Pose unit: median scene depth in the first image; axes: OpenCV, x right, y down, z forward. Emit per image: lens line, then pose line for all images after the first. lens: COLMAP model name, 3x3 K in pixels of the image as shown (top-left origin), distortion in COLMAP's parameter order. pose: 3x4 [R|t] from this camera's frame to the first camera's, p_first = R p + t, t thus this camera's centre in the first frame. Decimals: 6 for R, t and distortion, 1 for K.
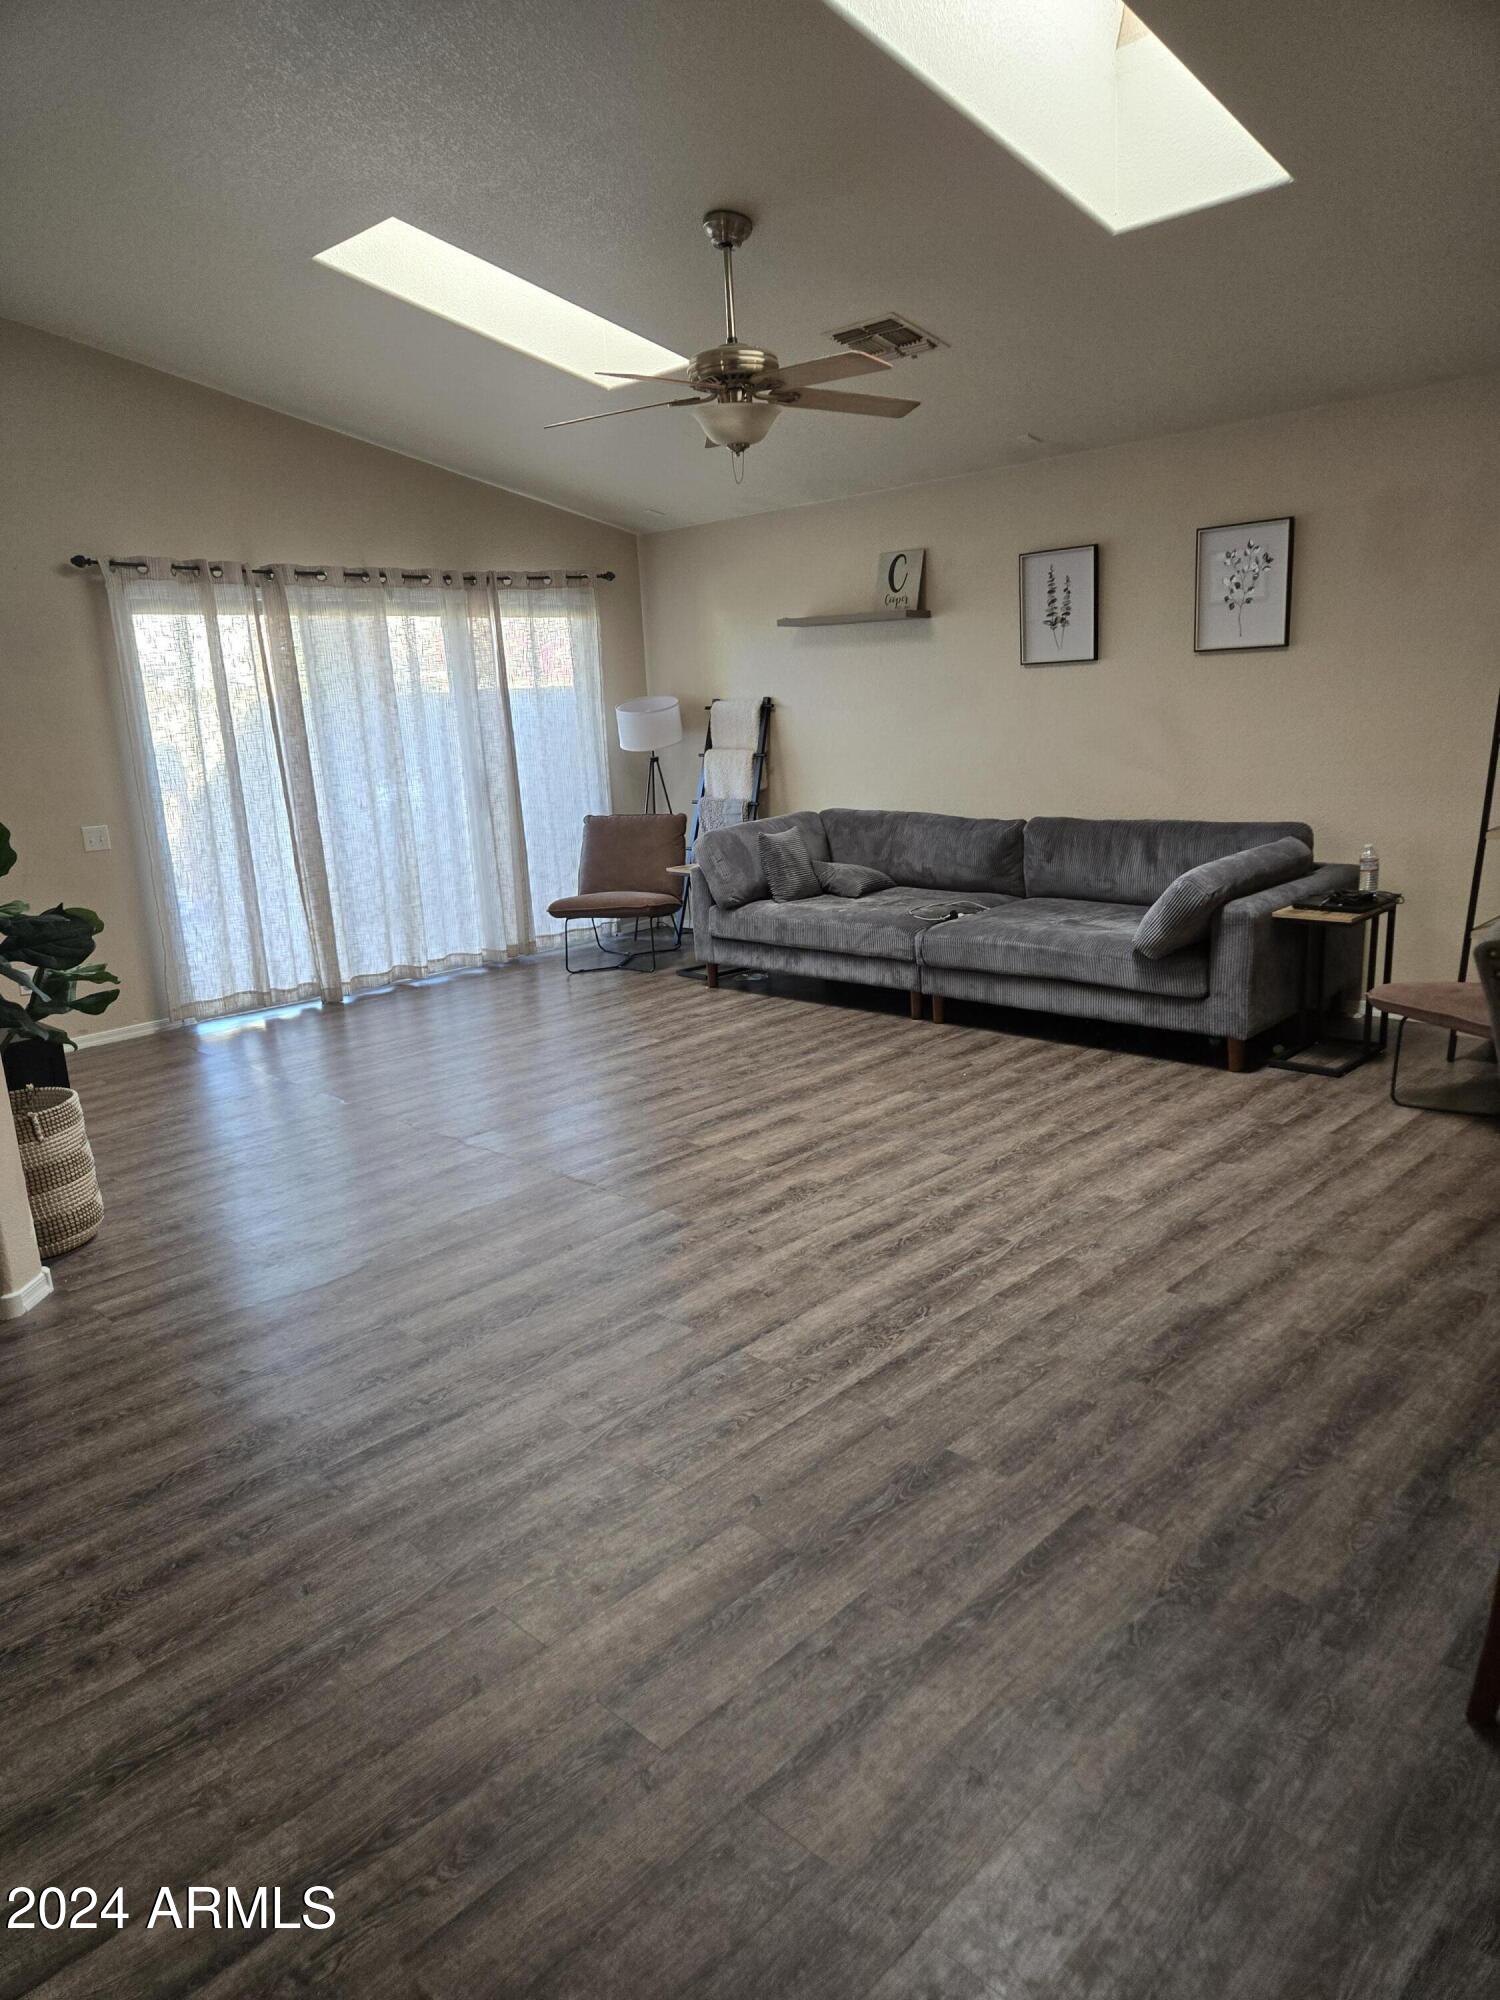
lens RADIAL K [[1341.7, 0, 759.7], [0, 1341.7, 966.1], [0, 0, 1]] dist [0.081646, -0.056538]
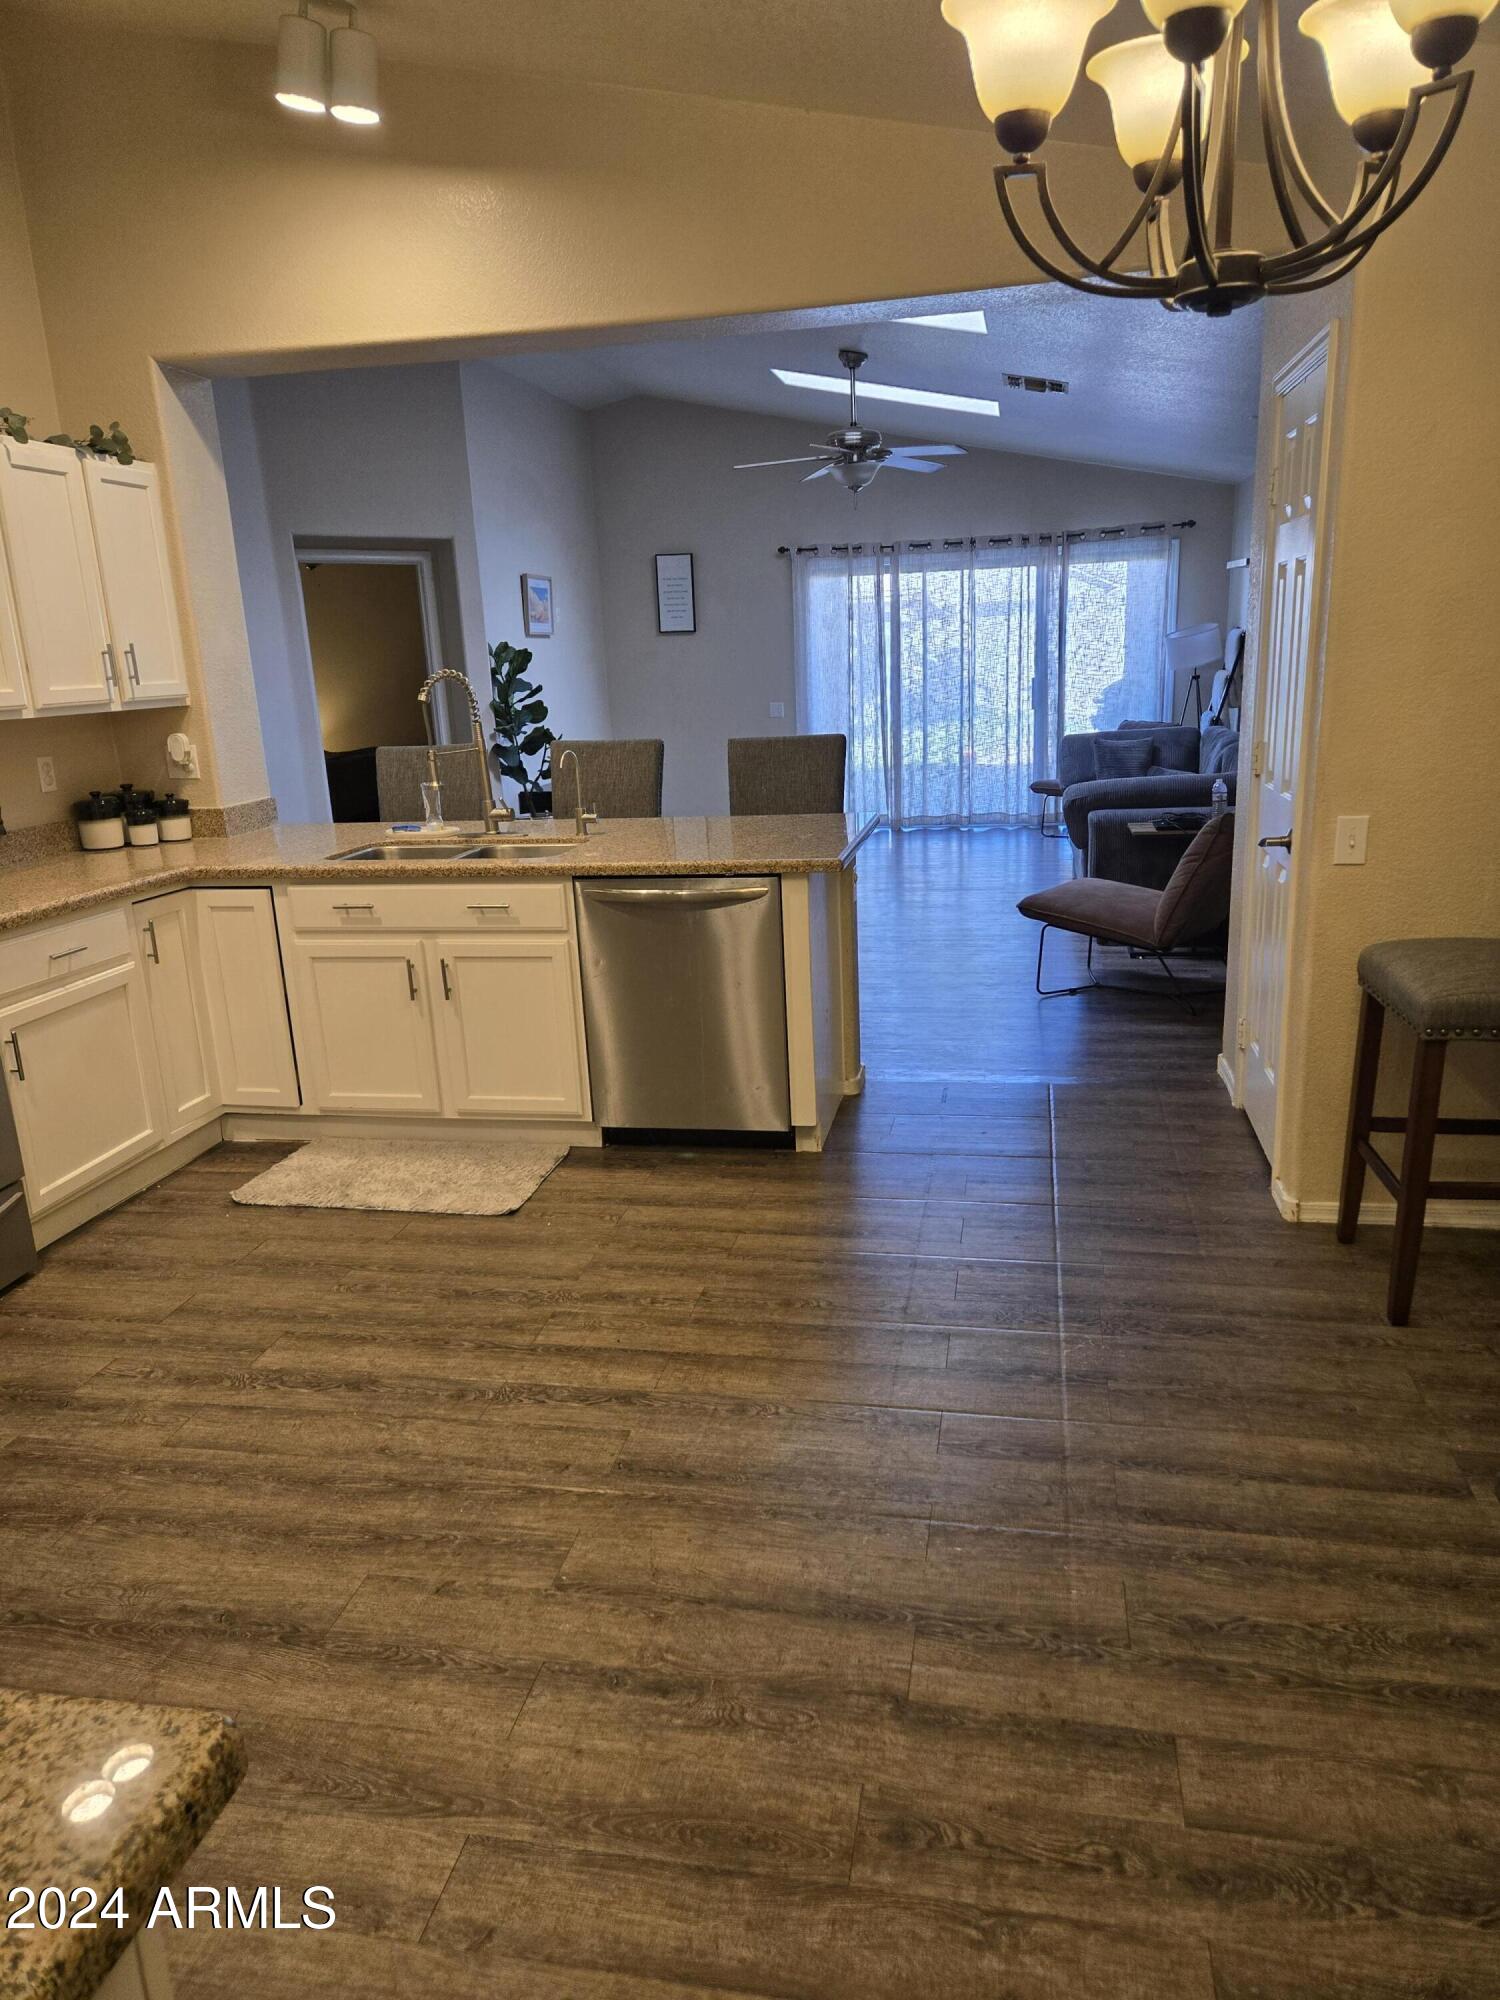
lens RADIAL K [[1360.3, 0, 750.0], [0, 1360.3, 1000.0], [0, 0, 1]] dist [0.075121, -0.055346]
pose [[0.541720, 0.239632, -0.805678, 0.987795], [-0.162554, 0.970274, 0.179290, -0.039999], [0.824691, 0.033842, 0.564570, -0.013006]]
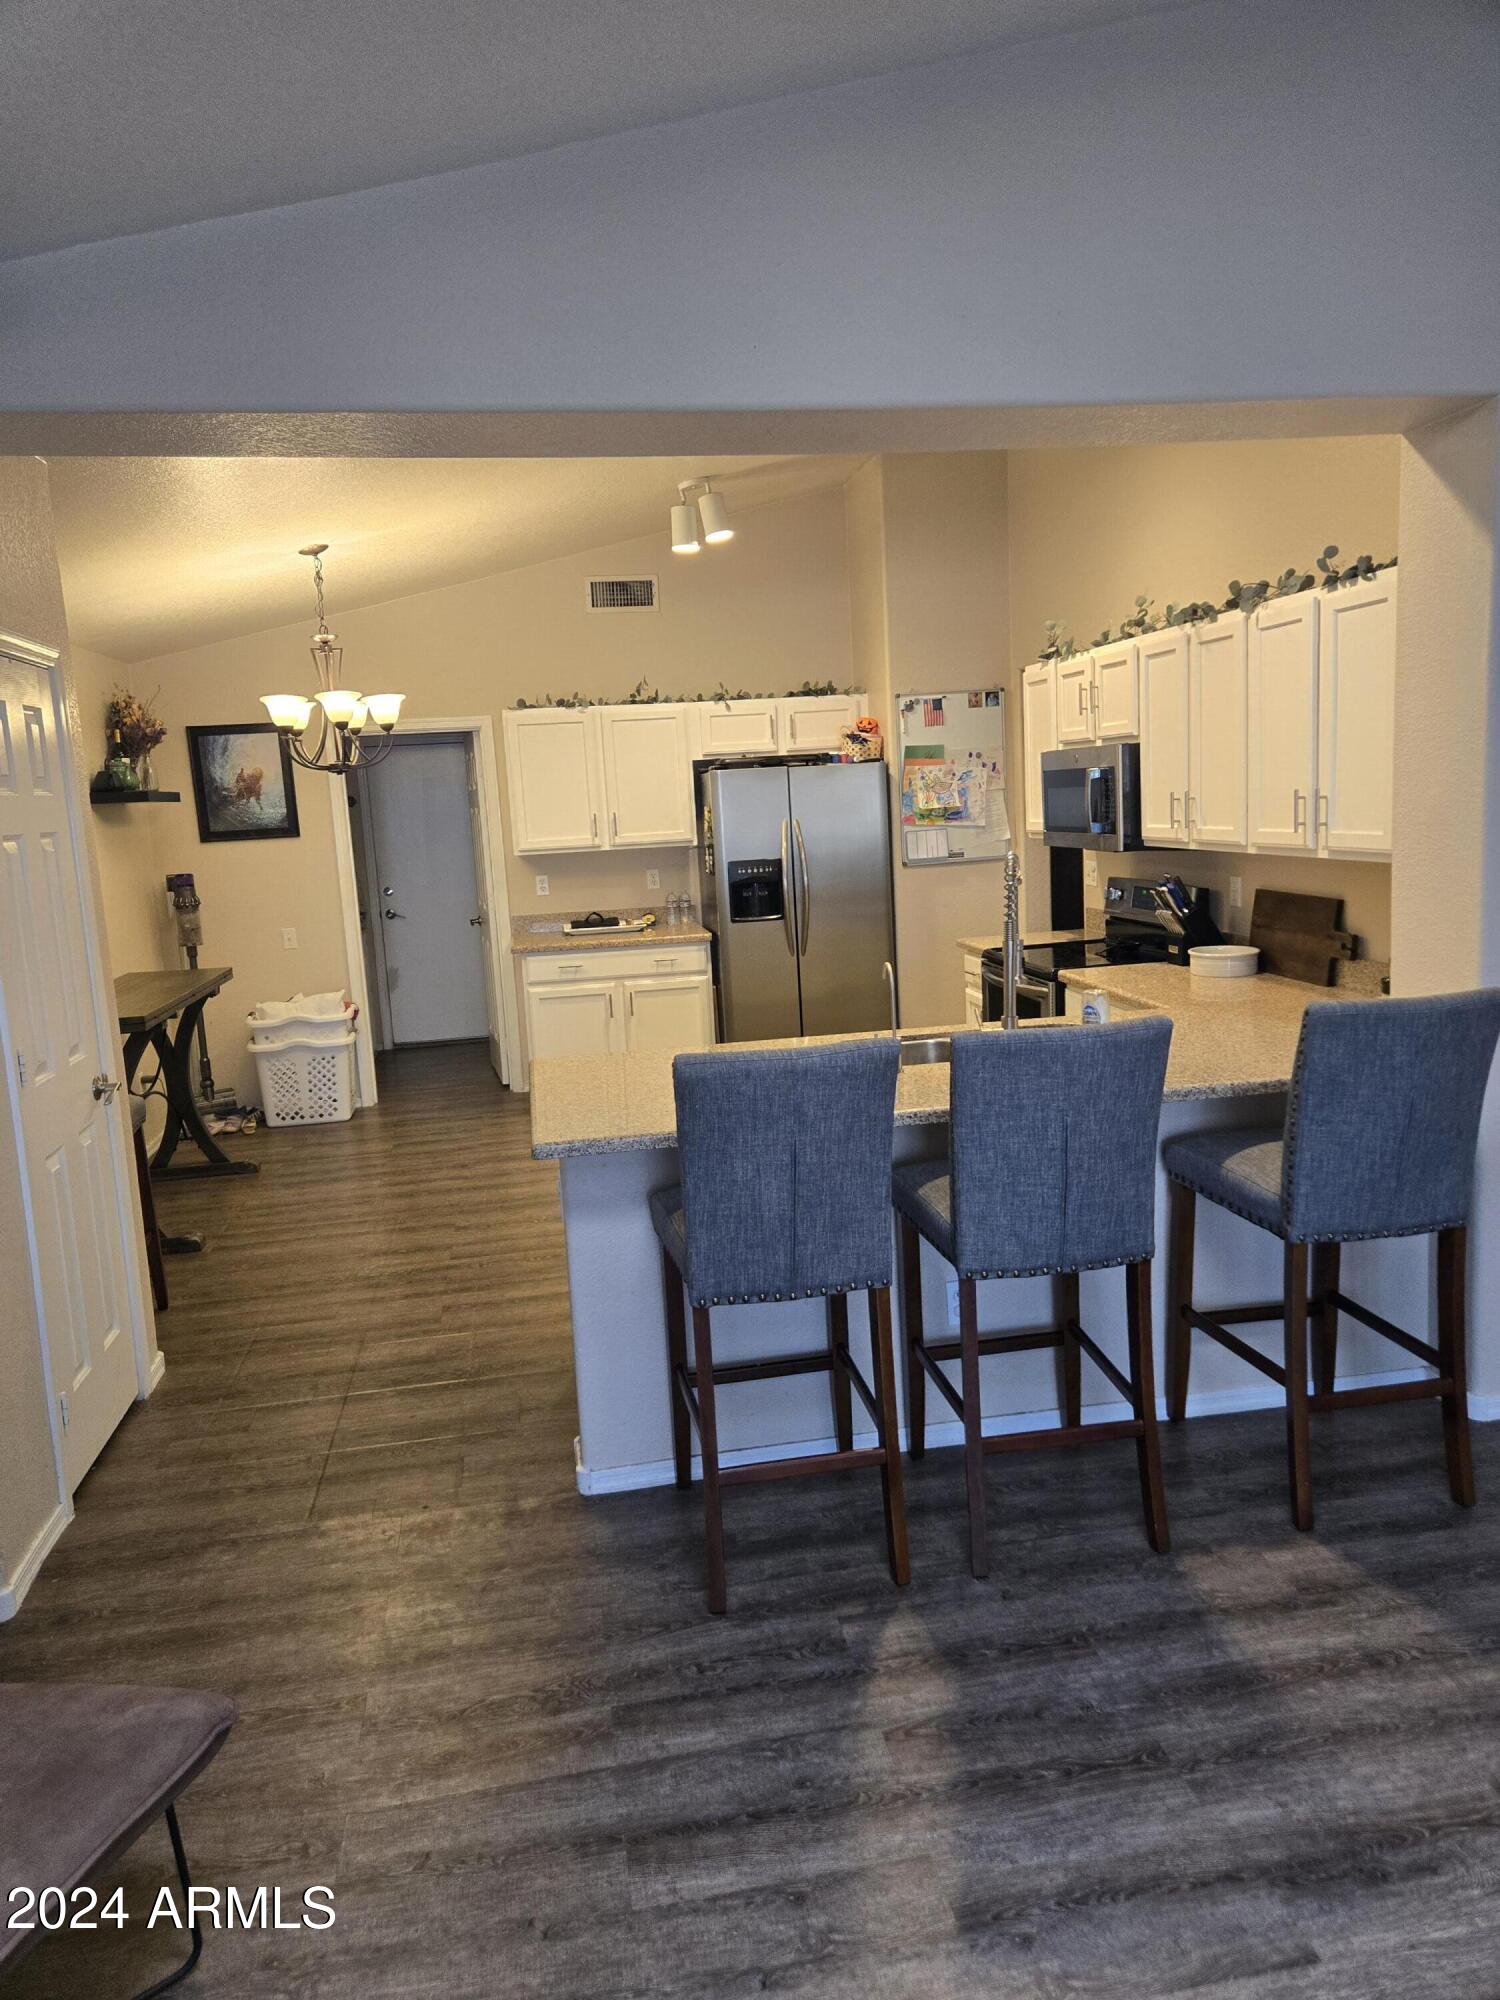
lens RADIAL K [[1341.7, 0, 759.7], [0, 1341.7, 966.1], [0, 0, 1]] dist [0.081646, -0.056538]
pose [[-0.801859, 0.019258, 0.597203, 0.072438], [0.217474, 0.940335, 0.261678, -0.177055], [-0.556531, 0.339705, -0.758204, 0.738817]]
